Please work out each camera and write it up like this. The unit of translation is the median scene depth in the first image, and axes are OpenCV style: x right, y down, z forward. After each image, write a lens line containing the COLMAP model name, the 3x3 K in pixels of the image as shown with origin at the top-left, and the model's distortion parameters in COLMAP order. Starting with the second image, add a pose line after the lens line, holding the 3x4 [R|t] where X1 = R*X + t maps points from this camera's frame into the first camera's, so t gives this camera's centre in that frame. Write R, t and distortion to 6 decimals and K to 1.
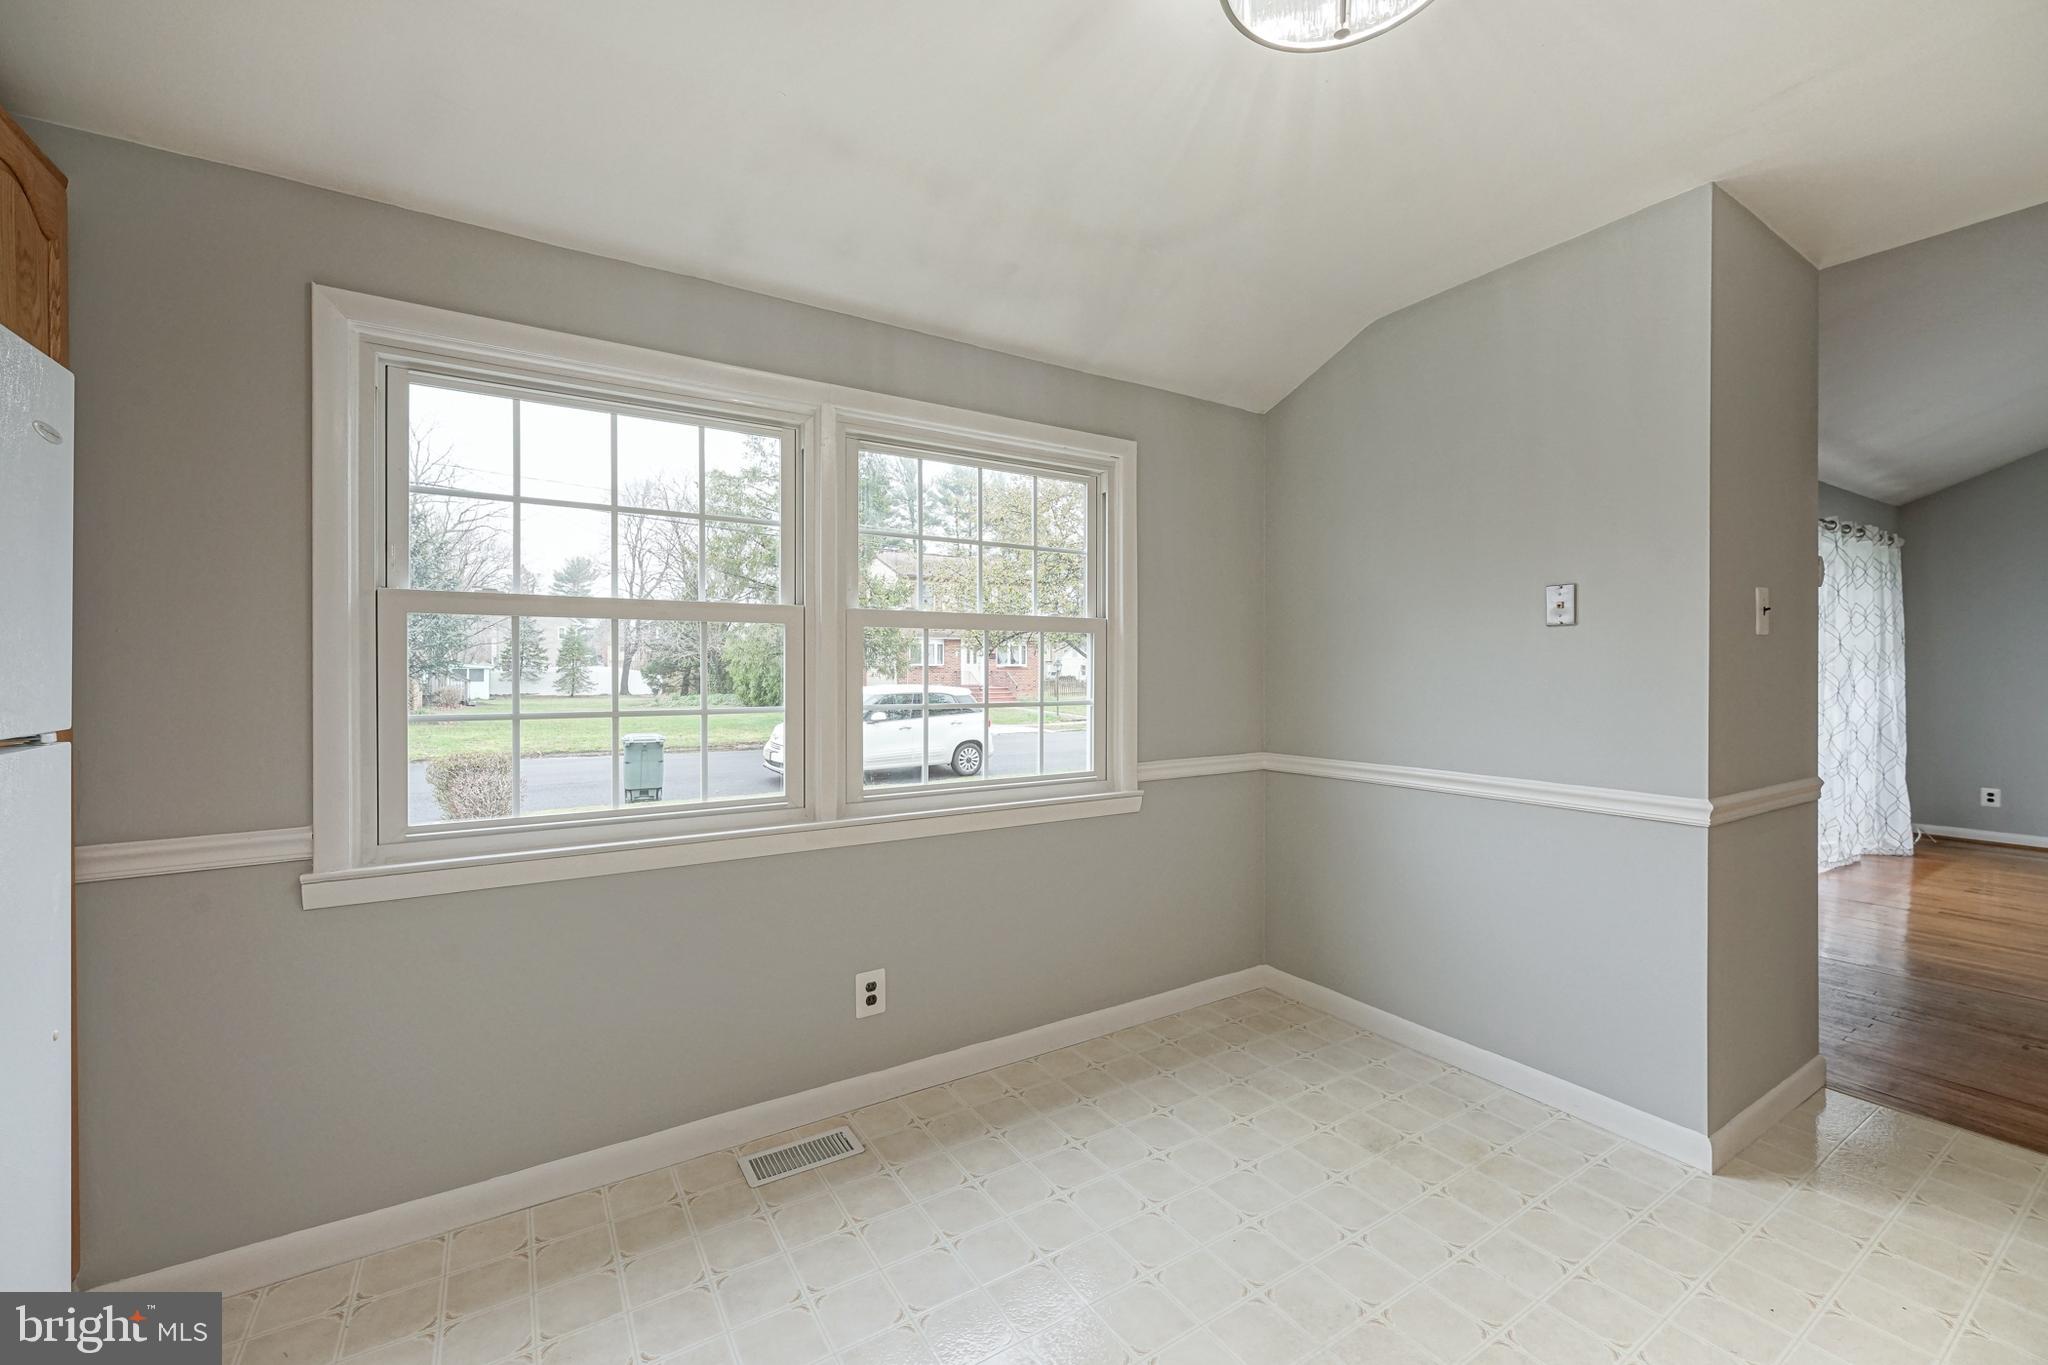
lens RADIAL K [[823.5, 0, 1019.3], [0, 823.5, 674.8], [0, 0, 1]] dist [-0.000020, 0.000236]
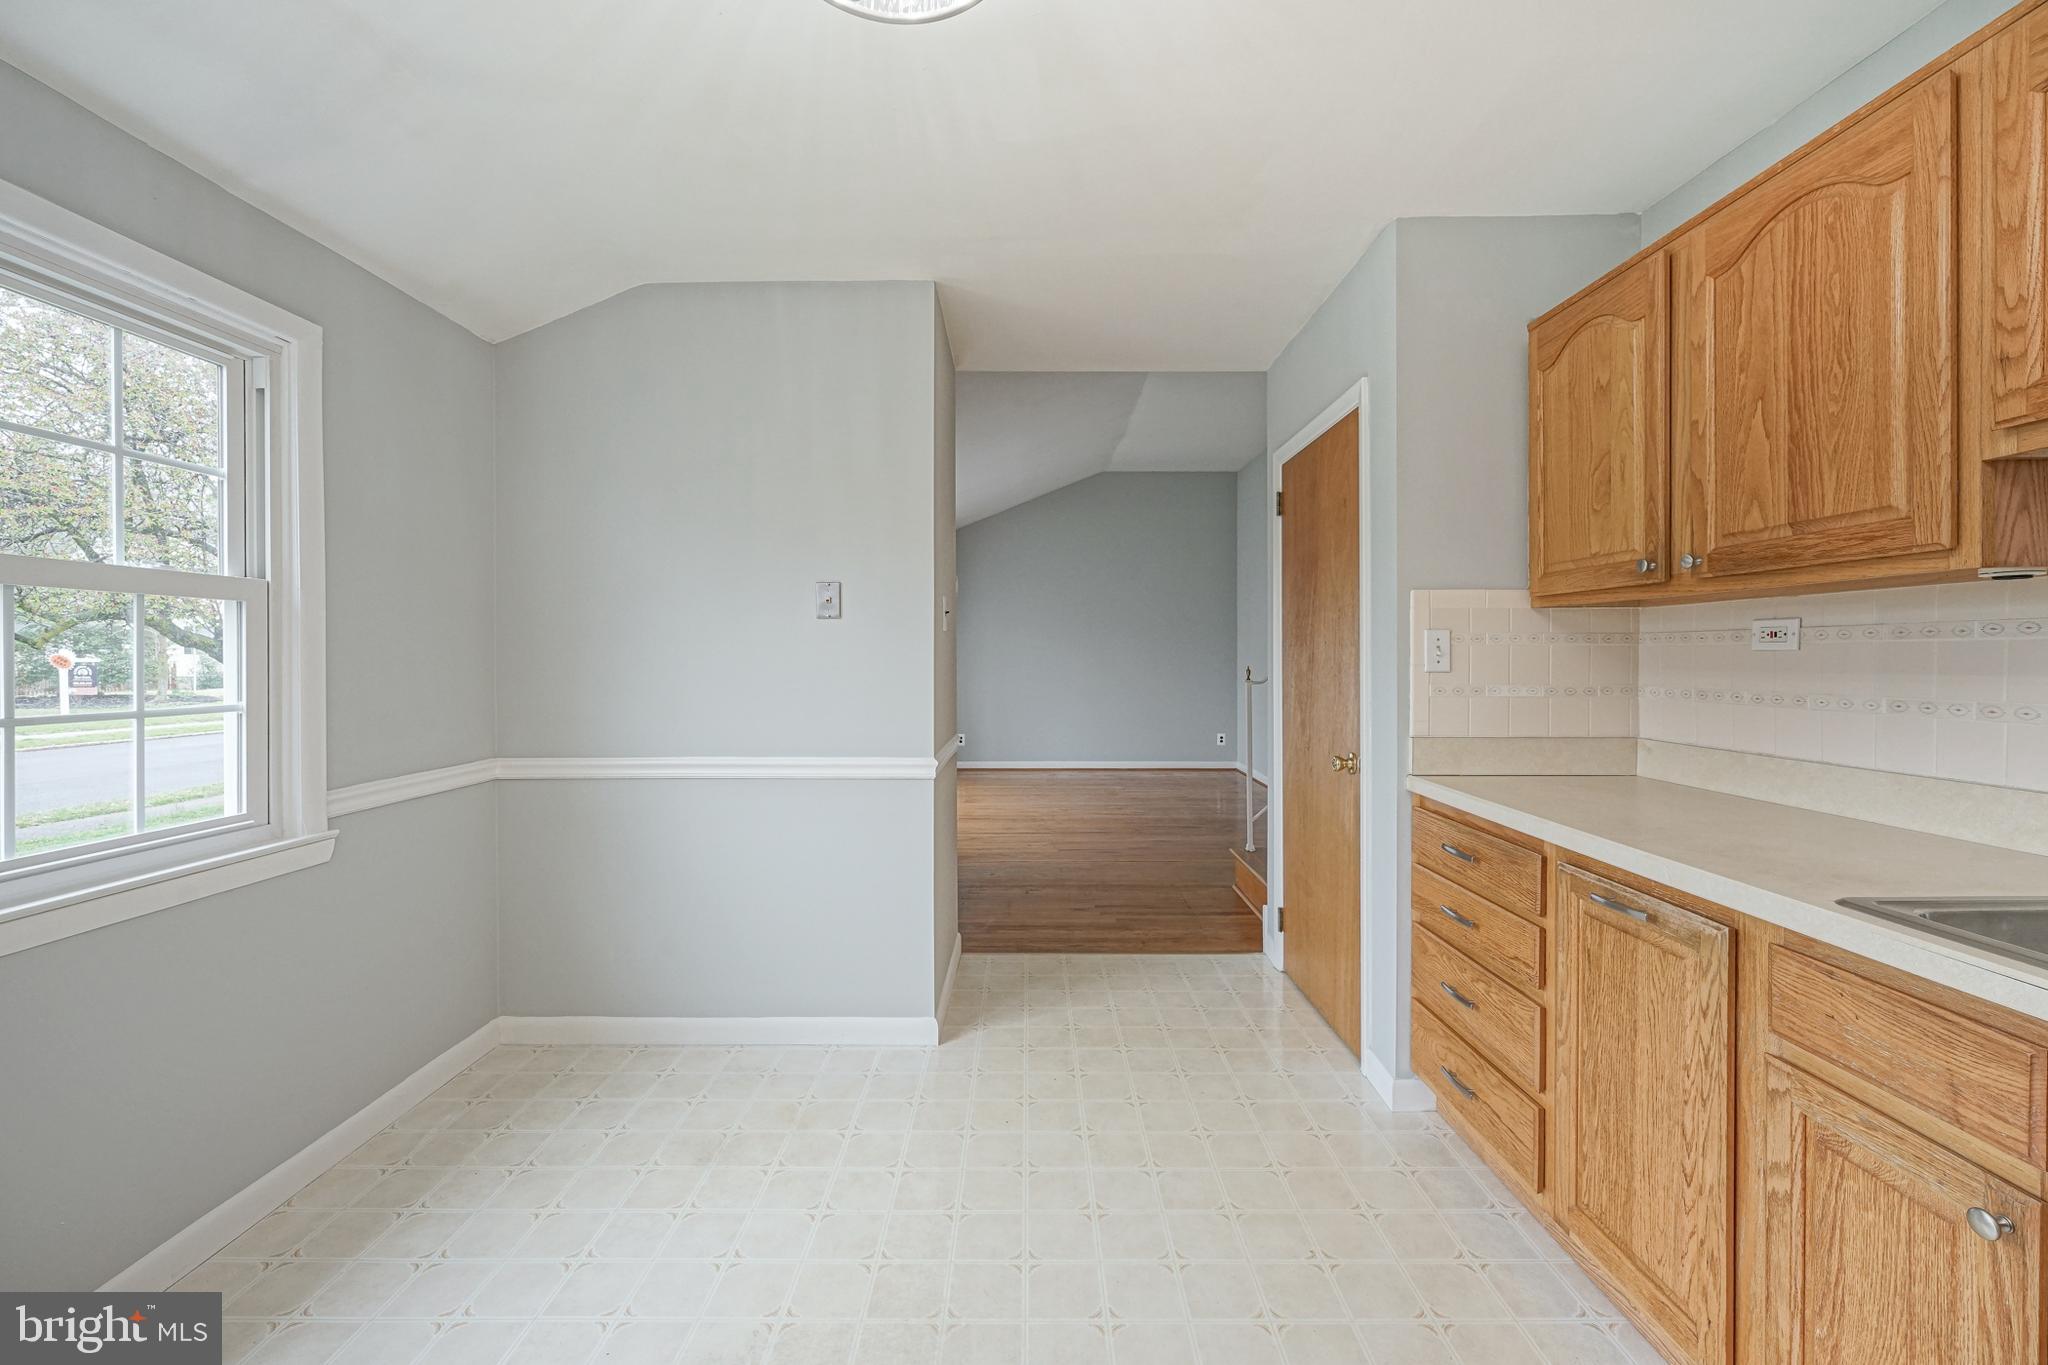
lens RADIAL K [[825.5, 0, 1032.5], [0, 825.5, 662.4], [0, 0, 1]] dist [-0.001893, -0.000108]
pose [[0.530649, -0.005588, 0.847574, -0.128883], [0.004842, 0.999982, 0.003561, -0.001254], [-0.847578, 0.002214, 0.530666, 0.128682]]
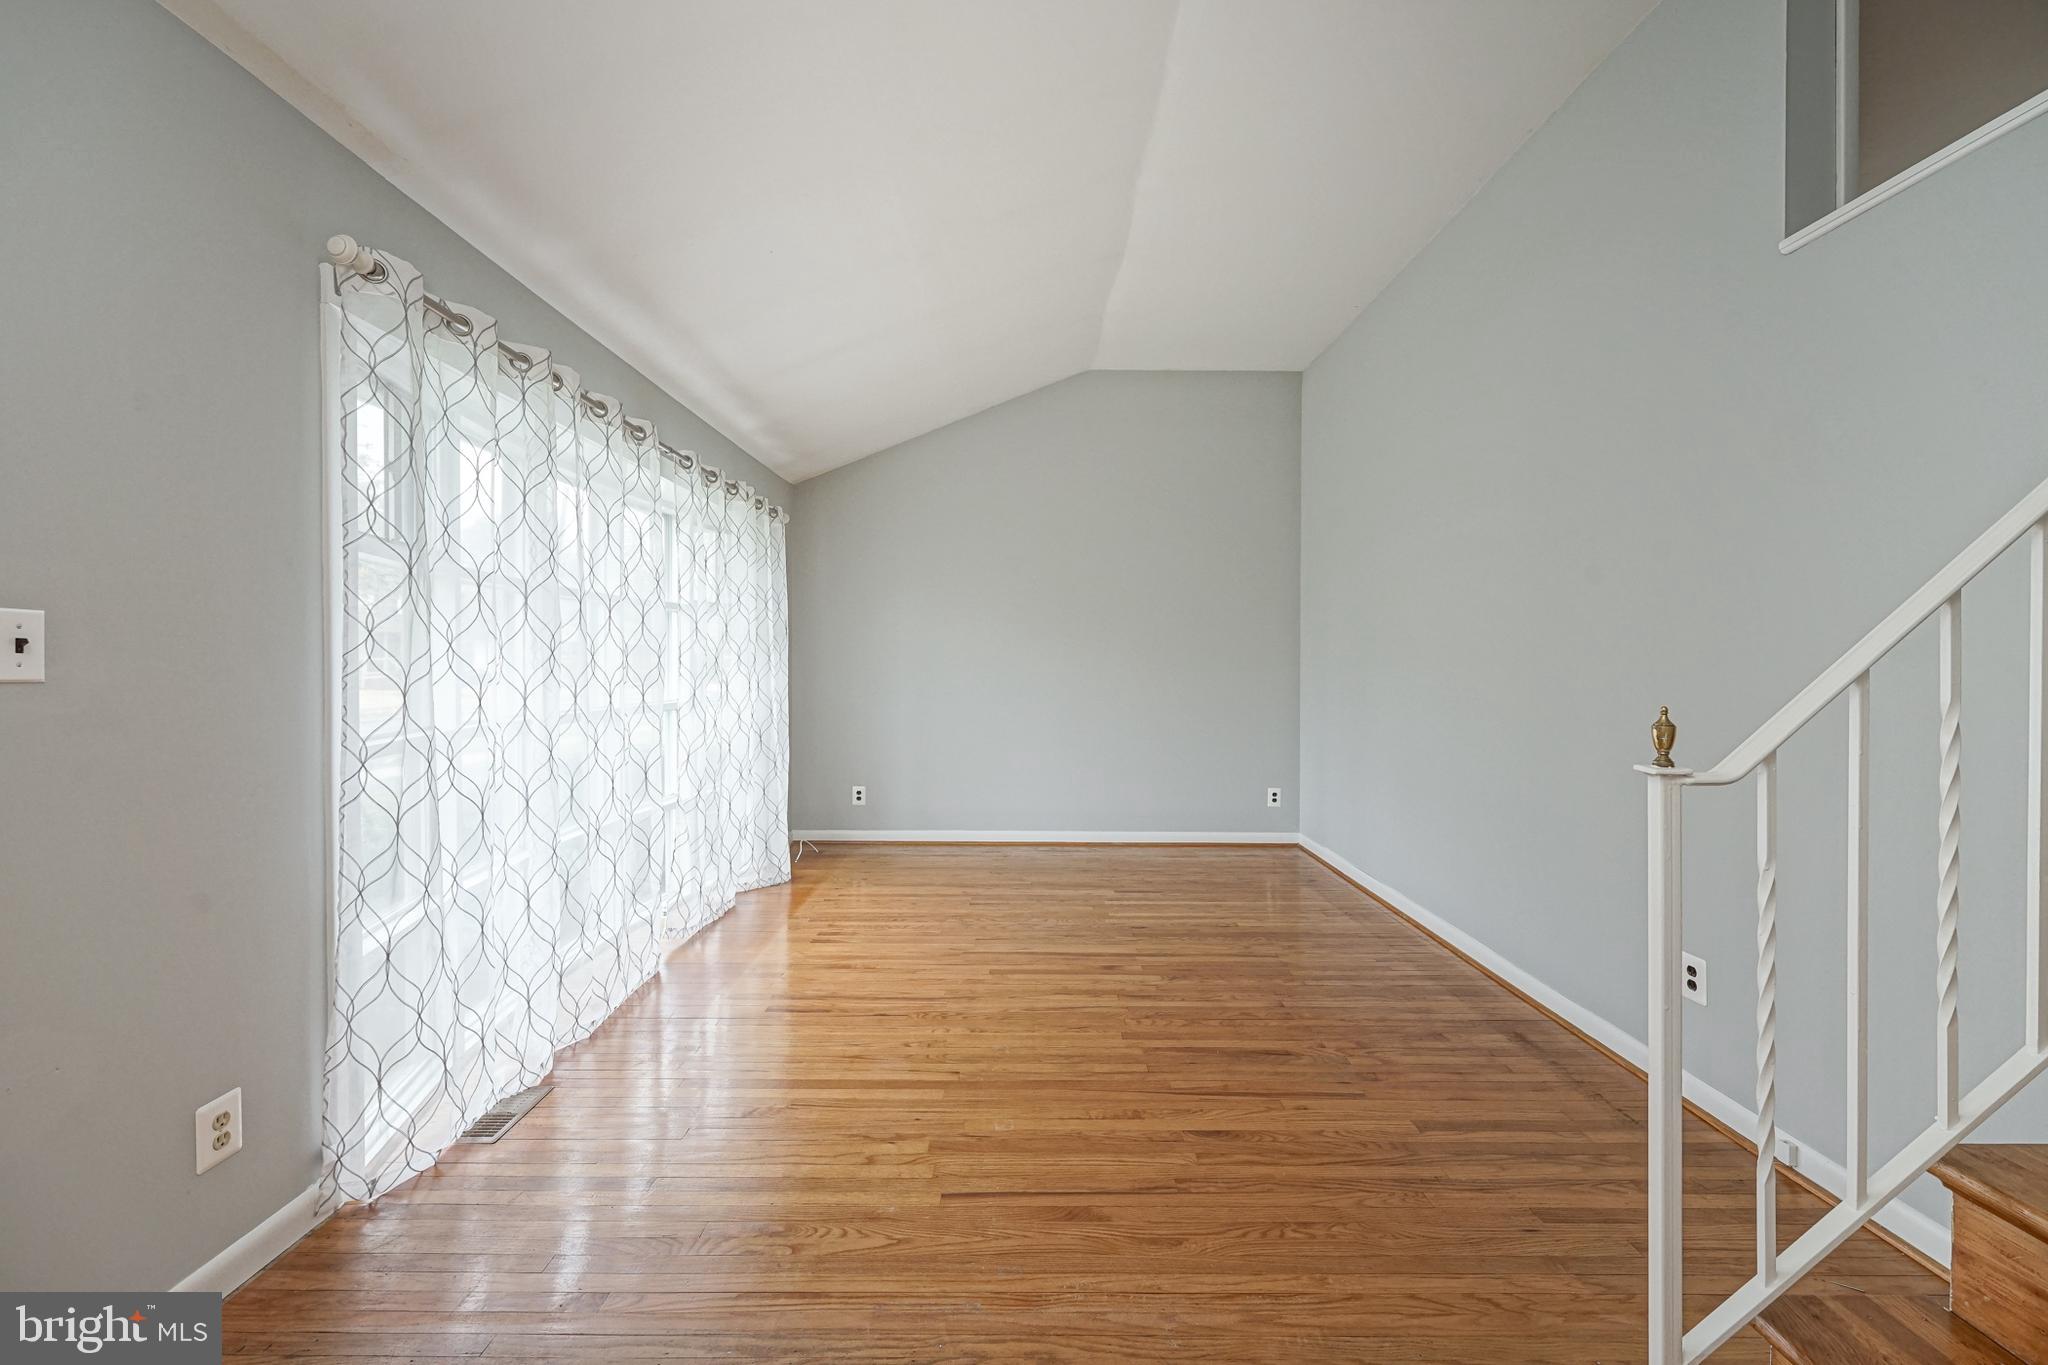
lens RADIAL K [[823.5, 0, 1019.3], [0, 823.5, 674.8], [0, 0, 1]] dist [-0.000020, 0.000236]
pose [[0.538046, -0.007205, 0.842885, 0.938033], [0.001335, 0.999970, 0.007695, -0.002368], [-0.842915, -0.003015, 0.538039, 0.644780]]
